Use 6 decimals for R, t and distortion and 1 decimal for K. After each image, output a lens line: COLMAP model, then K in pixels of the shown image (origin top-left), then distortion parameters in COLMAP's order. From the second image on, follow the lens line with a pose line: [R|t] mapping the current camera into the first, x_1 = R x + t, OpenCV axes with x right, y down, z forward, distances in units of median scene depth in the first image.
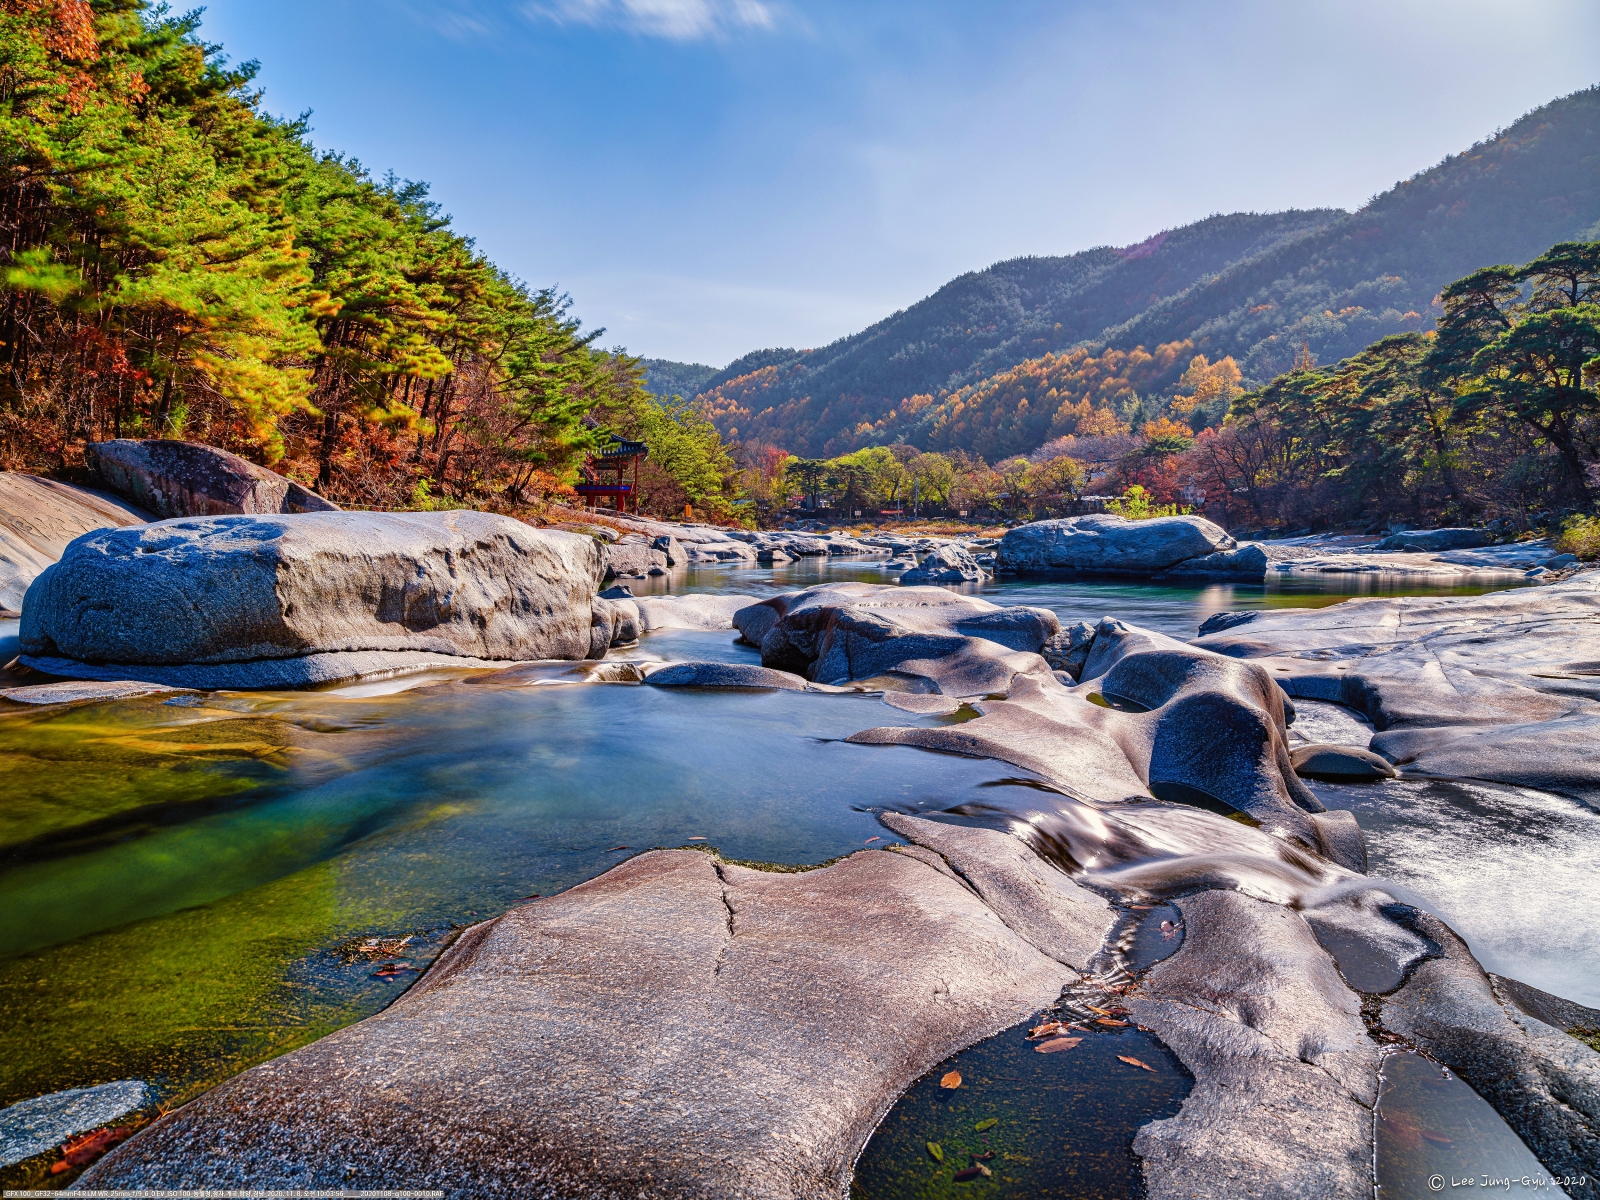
lens RADIAL K [[1200.5, 0, 794.9], [0, 1200.5, 594.9], [0, 0, 1]] dist [-0.004968, 0.004010]
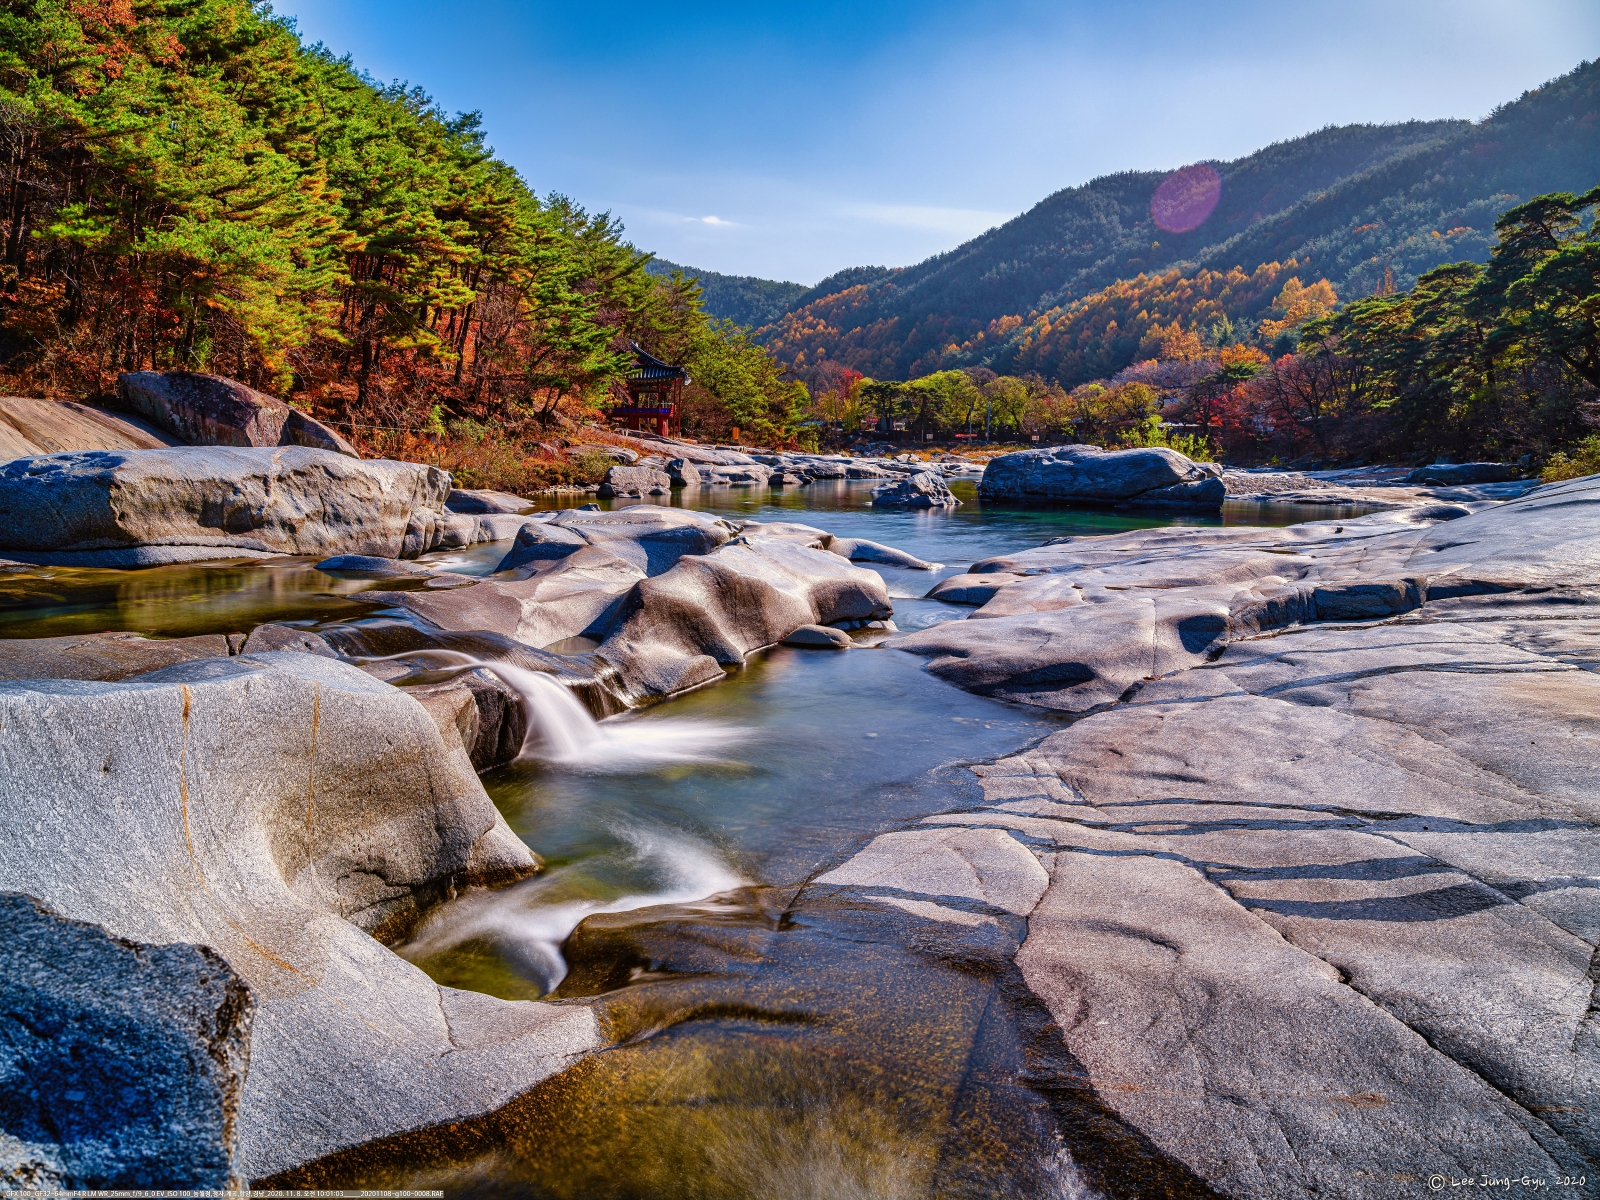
lens RADIAL K [[1200.5, 0, 795.9], [0, 1200.5, 597.9], [0, 0, 1]] dist [-0.004968, 0.004010]
pose [[0.996840, 0.025108, -0.075369, 0.022644], [-0.019927, 0.997436, 0.068727, -0.000224], [0.076902, -0.067008, 0.994784, -0.018160]]
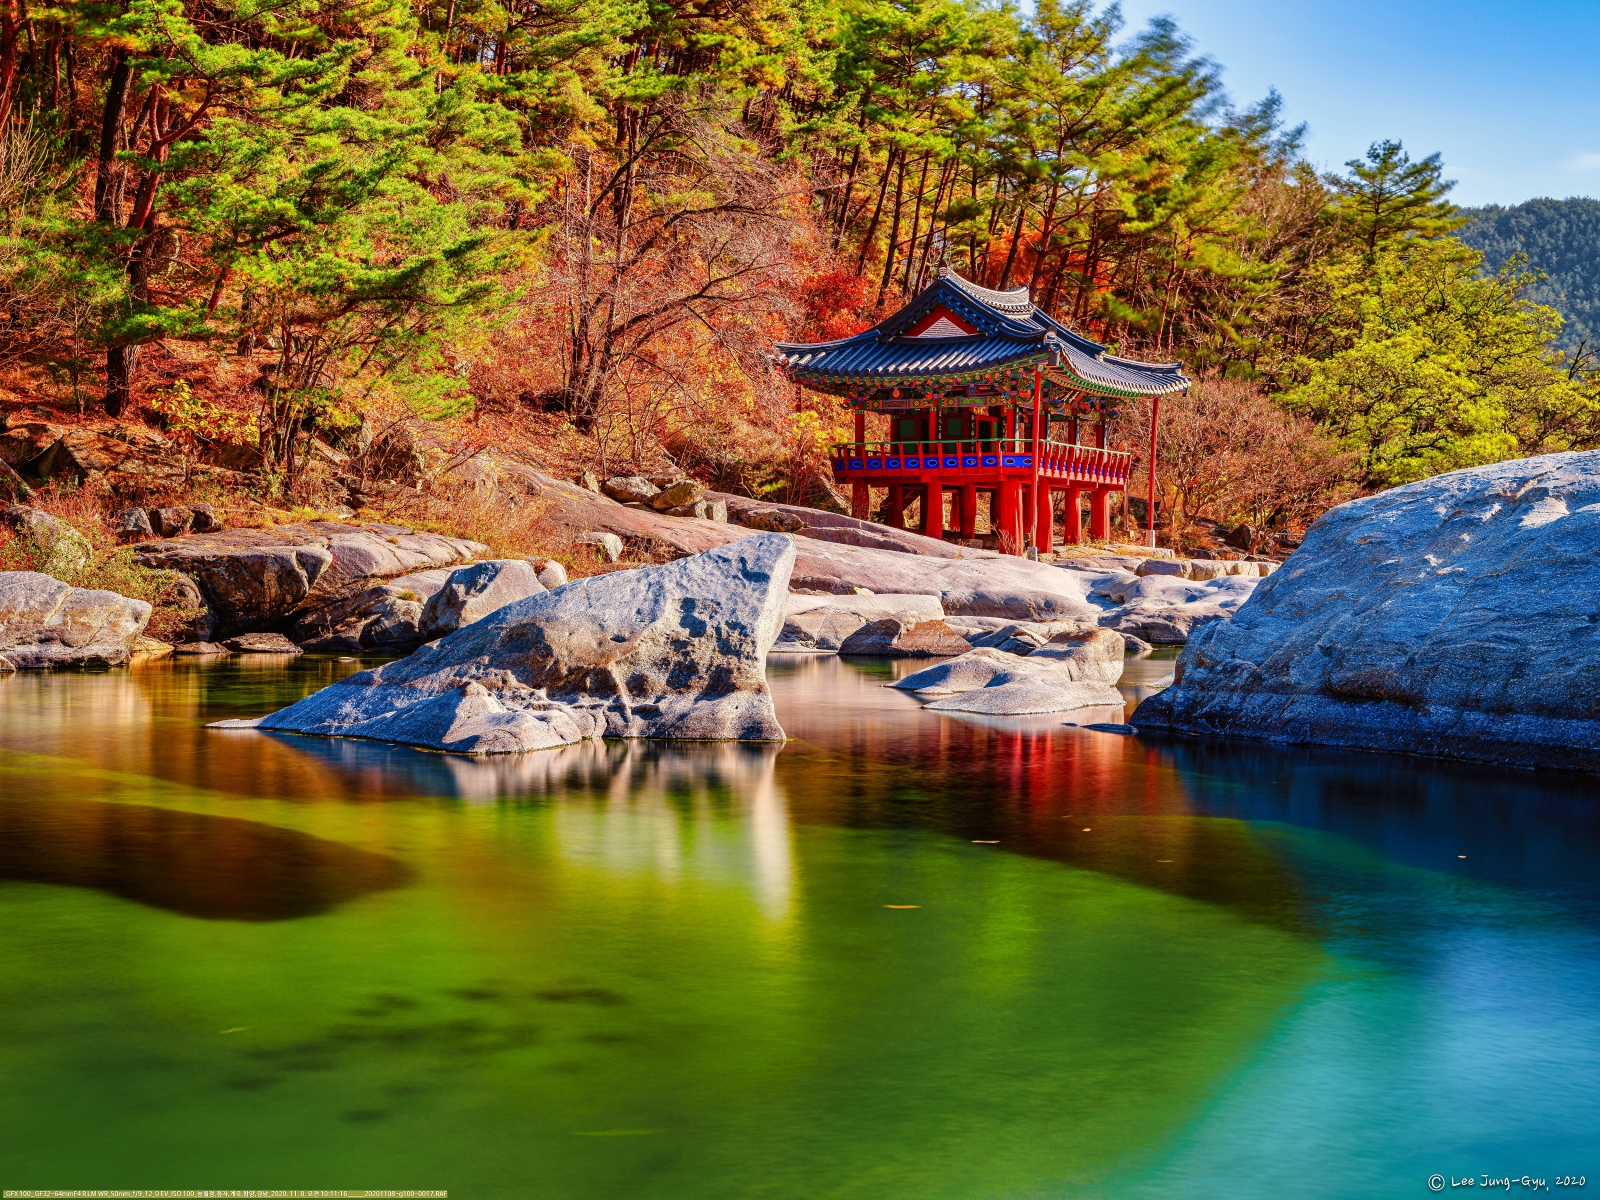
lens RADIAL K [[2265.7, 0, 800.3], [0, 2265.7, 600.5], [0, 0, 1]] dist [-0.011173, 0.000000]
pose [[0.811267, 0.009577, -0.584598, 0.082818], [-0.047171, 0.997679, -0.049117, -0.004324], [0.582770, 0.067423, 0.809835, 0.166578]]
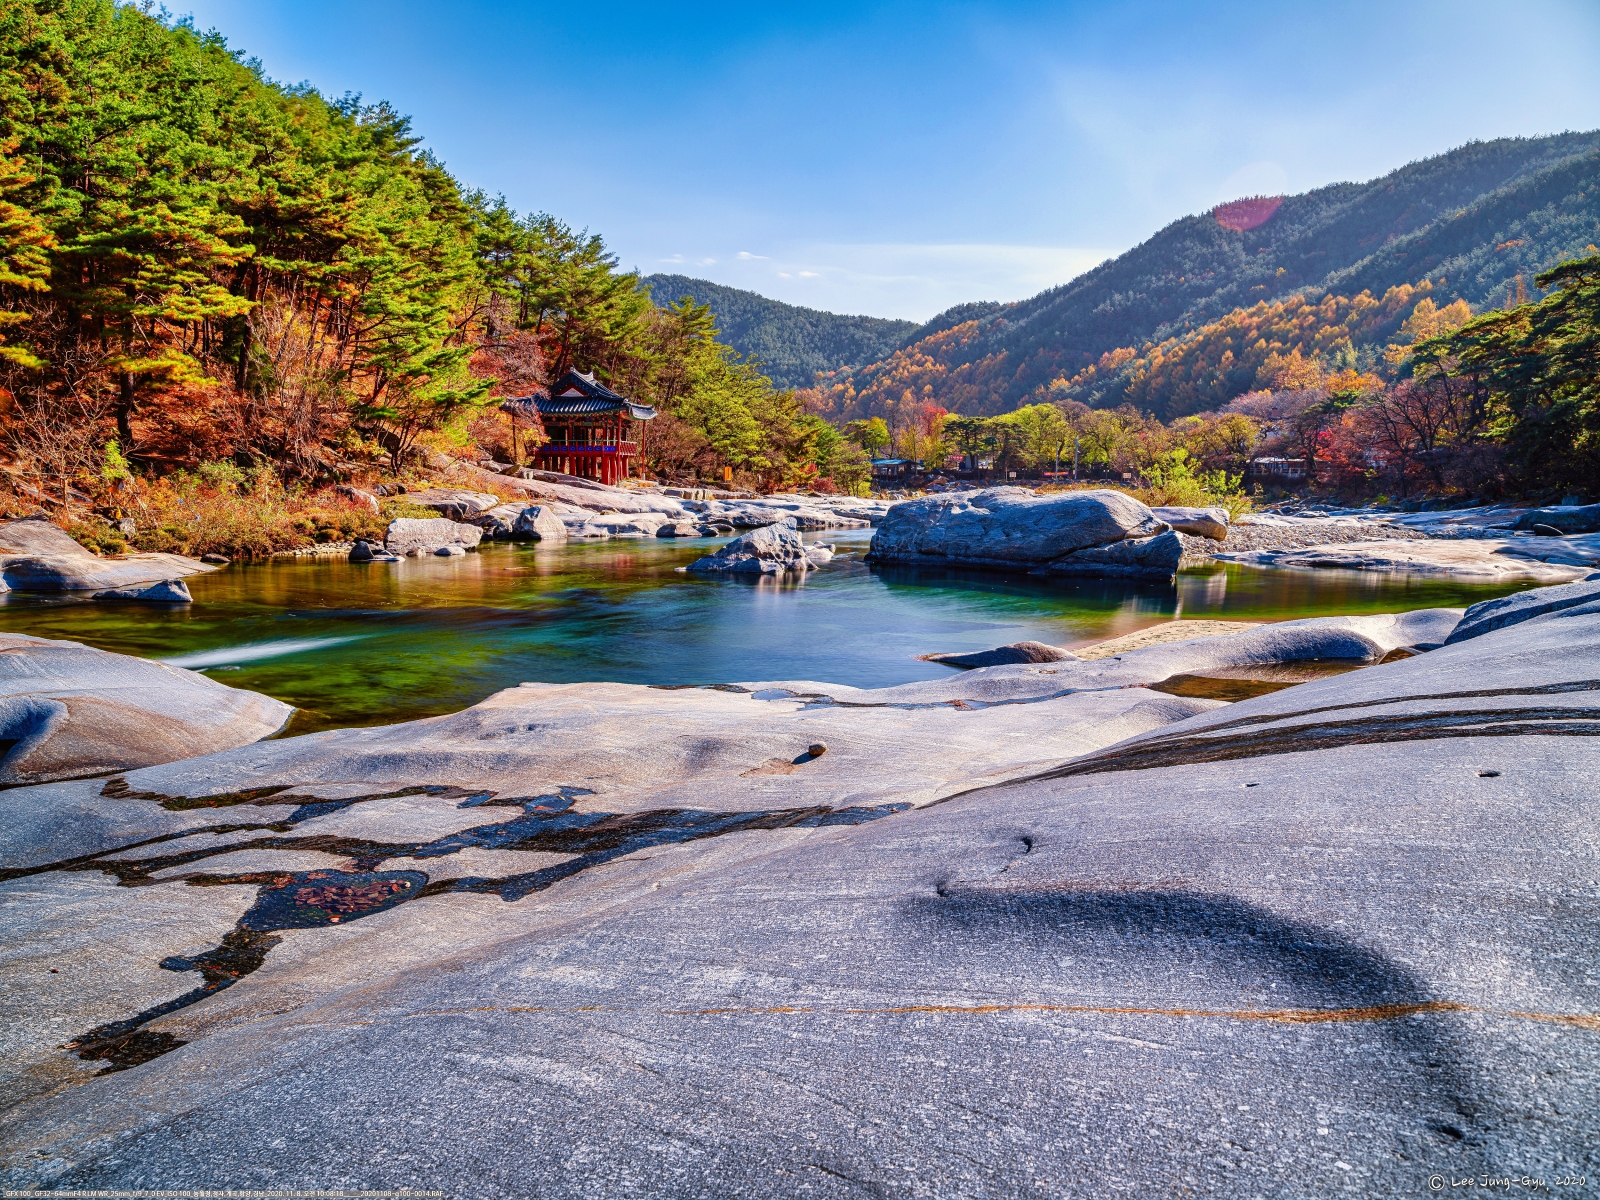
lens RADIAL K [[1200.5, 0, 800.7], [0, 1200.5, 593.5], [0, 0, 1]] dist [-0.004968, 0.004010]
pose [[0.983556, 0.024121, -0.178983, 0.067012], [-0.018226, 0.999238, 0.034512, -0.005663], [0.179680, -0.030682, 0.983247, 0.053042]]
